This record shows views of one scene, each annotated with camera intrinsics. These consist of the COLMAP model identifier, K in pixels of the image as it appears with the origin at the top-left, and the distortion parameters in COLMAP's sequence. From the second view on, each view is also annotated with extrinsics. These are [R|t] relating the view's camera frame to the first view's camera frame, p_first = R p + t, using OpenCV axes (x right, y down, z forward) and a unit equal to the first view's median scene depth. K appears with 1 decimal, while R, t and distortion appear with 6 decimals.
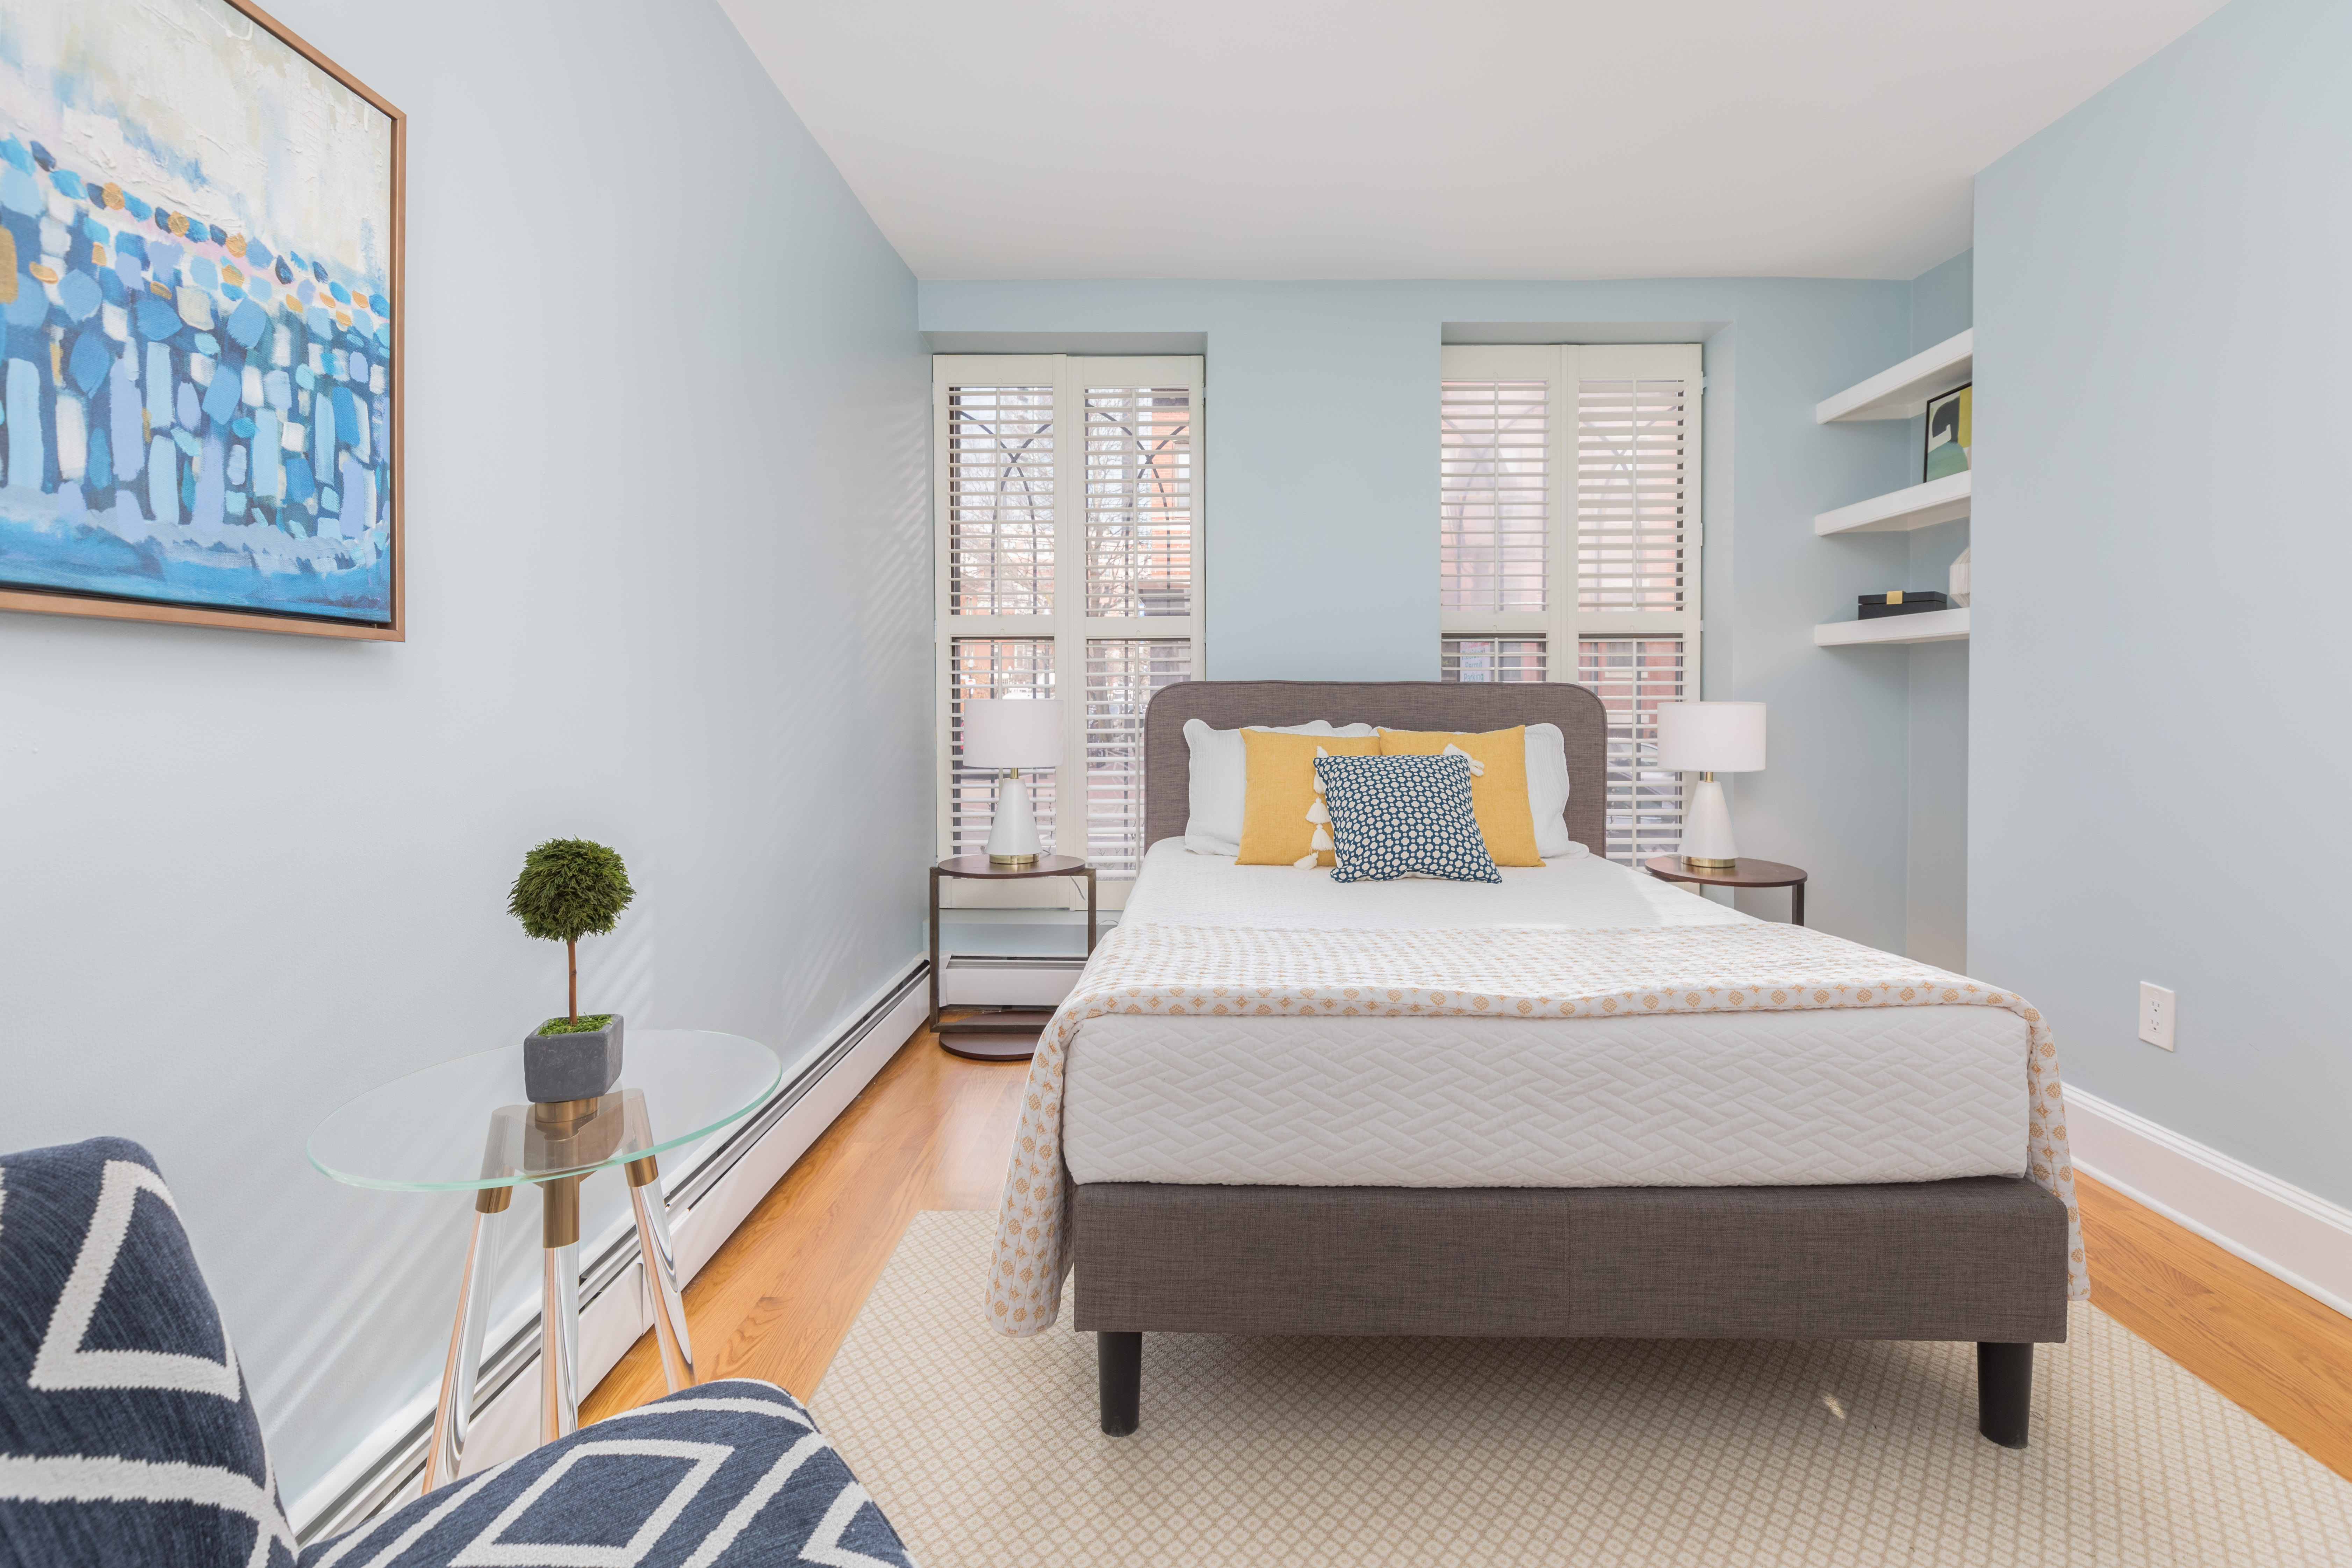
lens RADIAL K [[1073.6, 0, 1227.7], [0, 1073.6, 699.4], [0, 0, 1]] dist [0.006461, 0.000031]
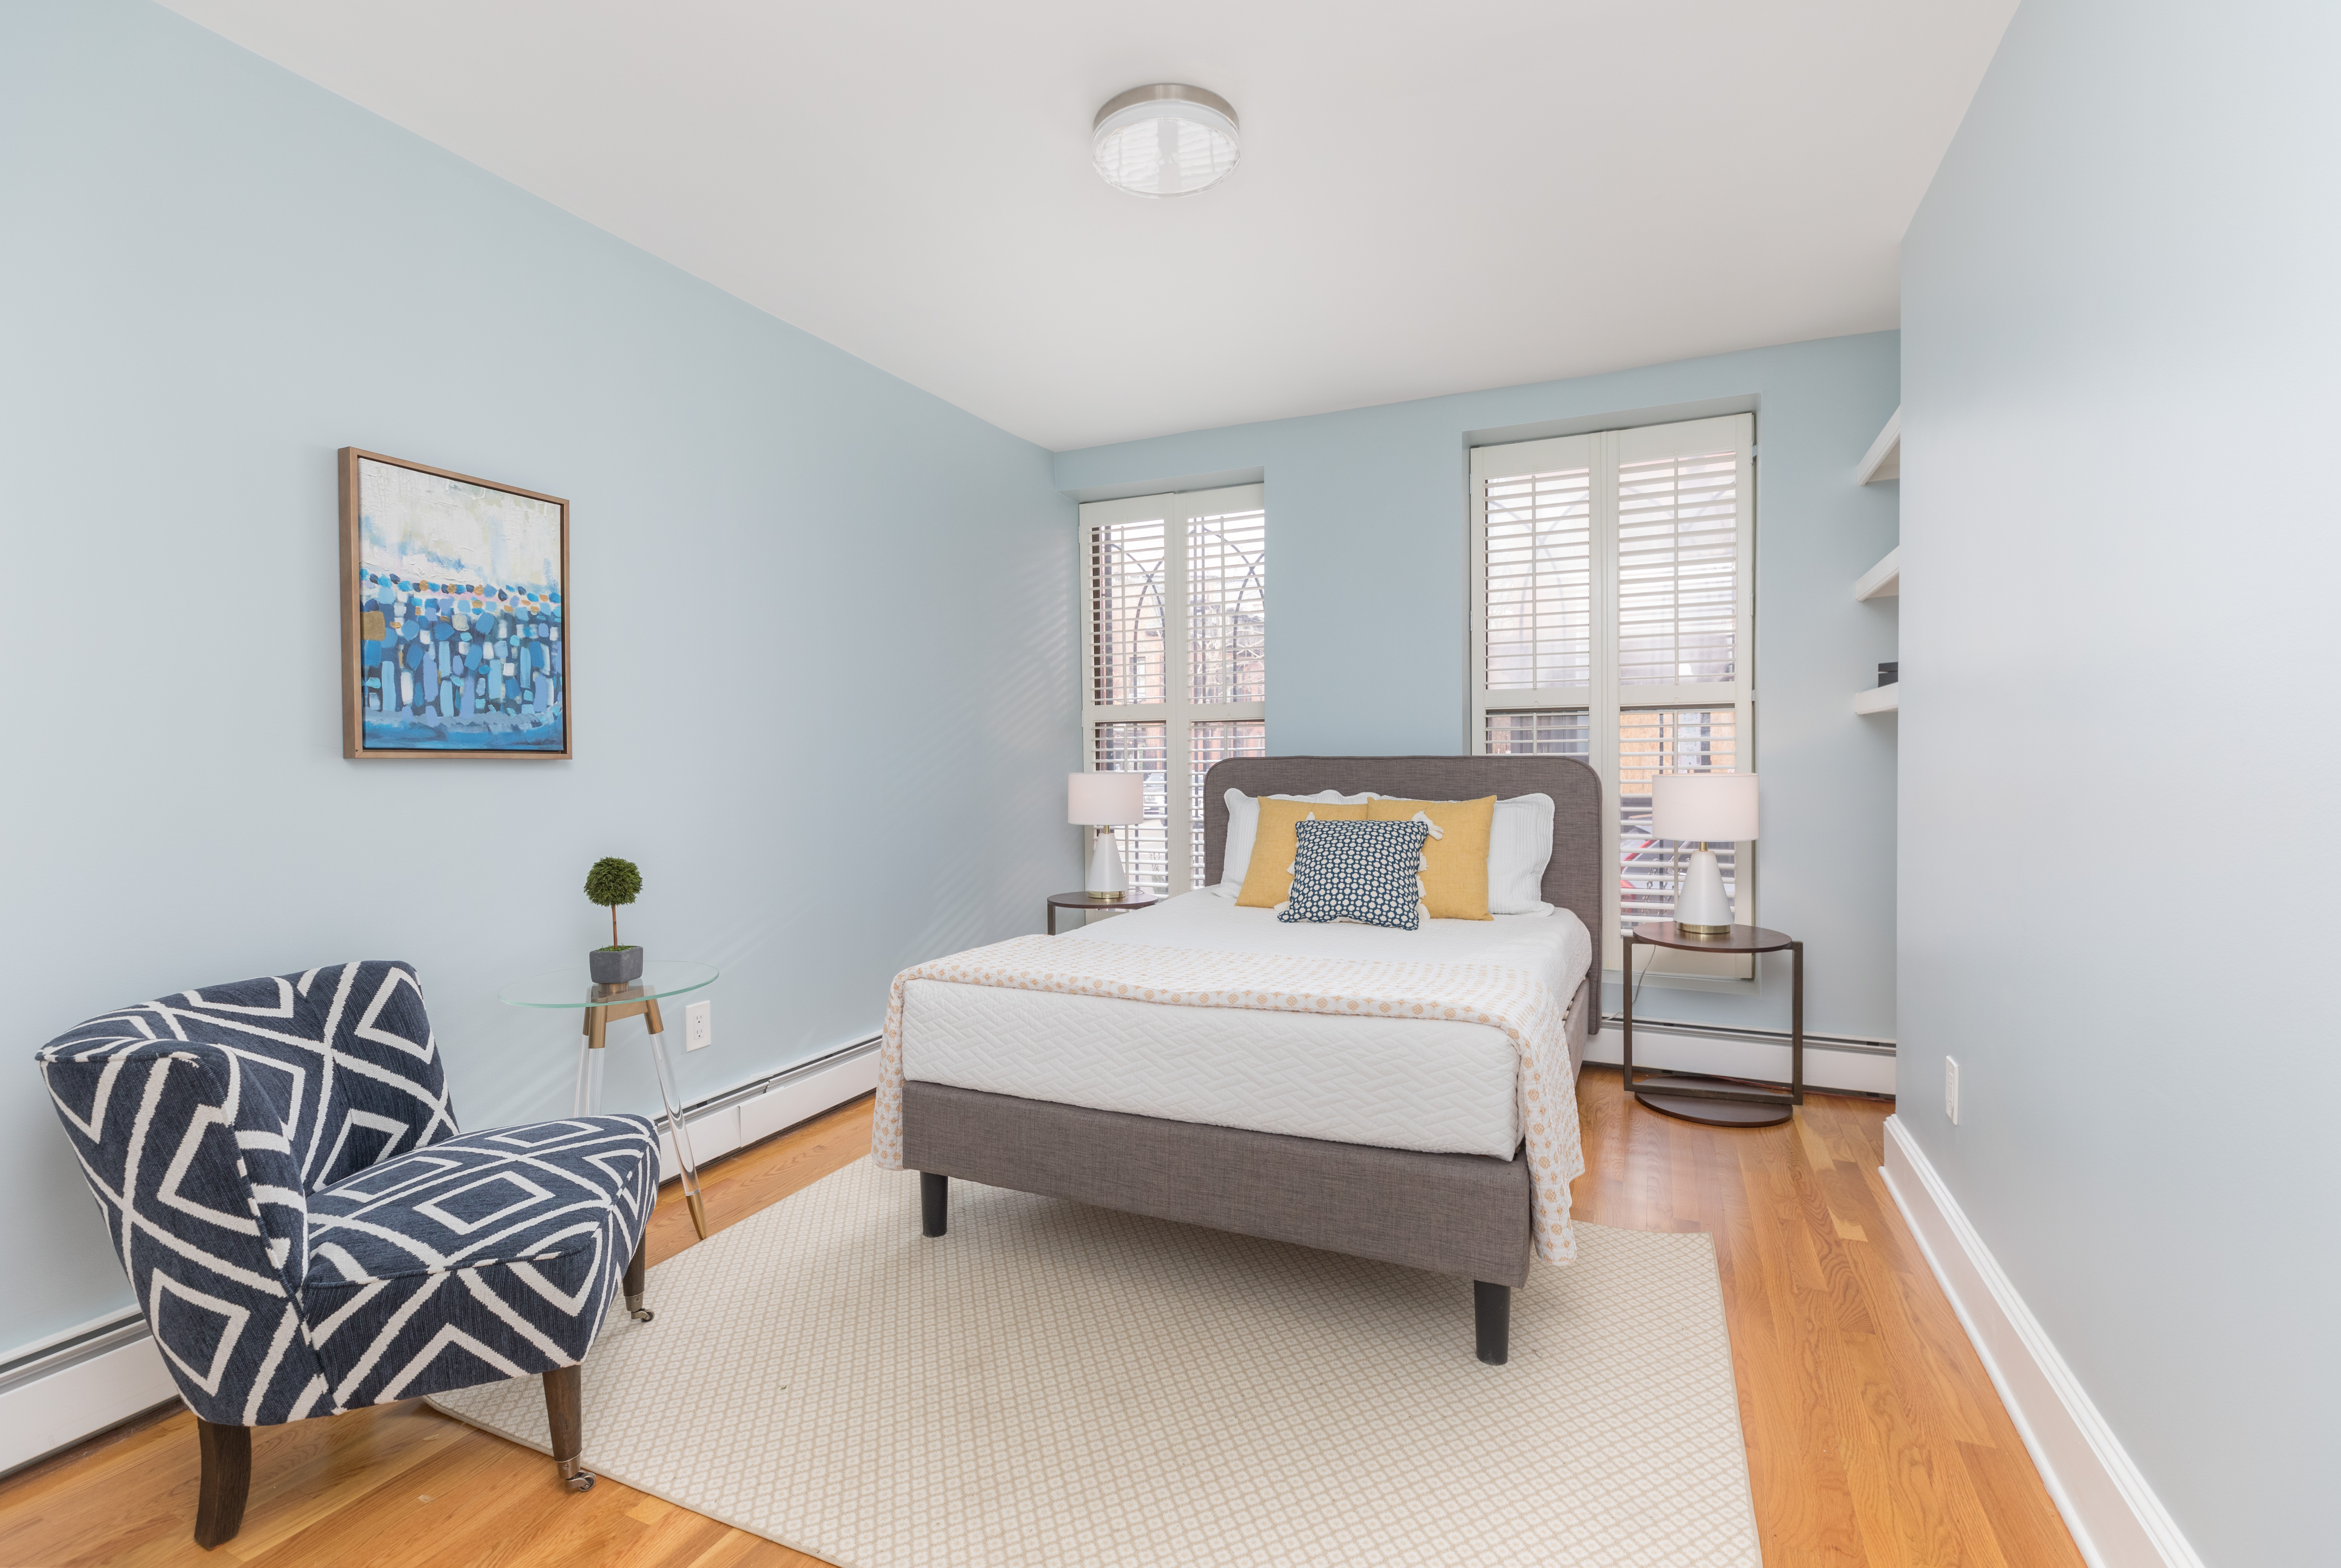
lens RADIAL K [[1068.4, 0, 1194.2], [0, 1068.4, 769.9], [0, 0, 1]] dist [0.006461, 0.000031]
pose [[0.914130, -0.003348, -0.405408, 1.263968], [0.008799, 0.999894, 0.011582, -0.050739], [0.405326, -0.014154, 0.914063, -0.420202]]
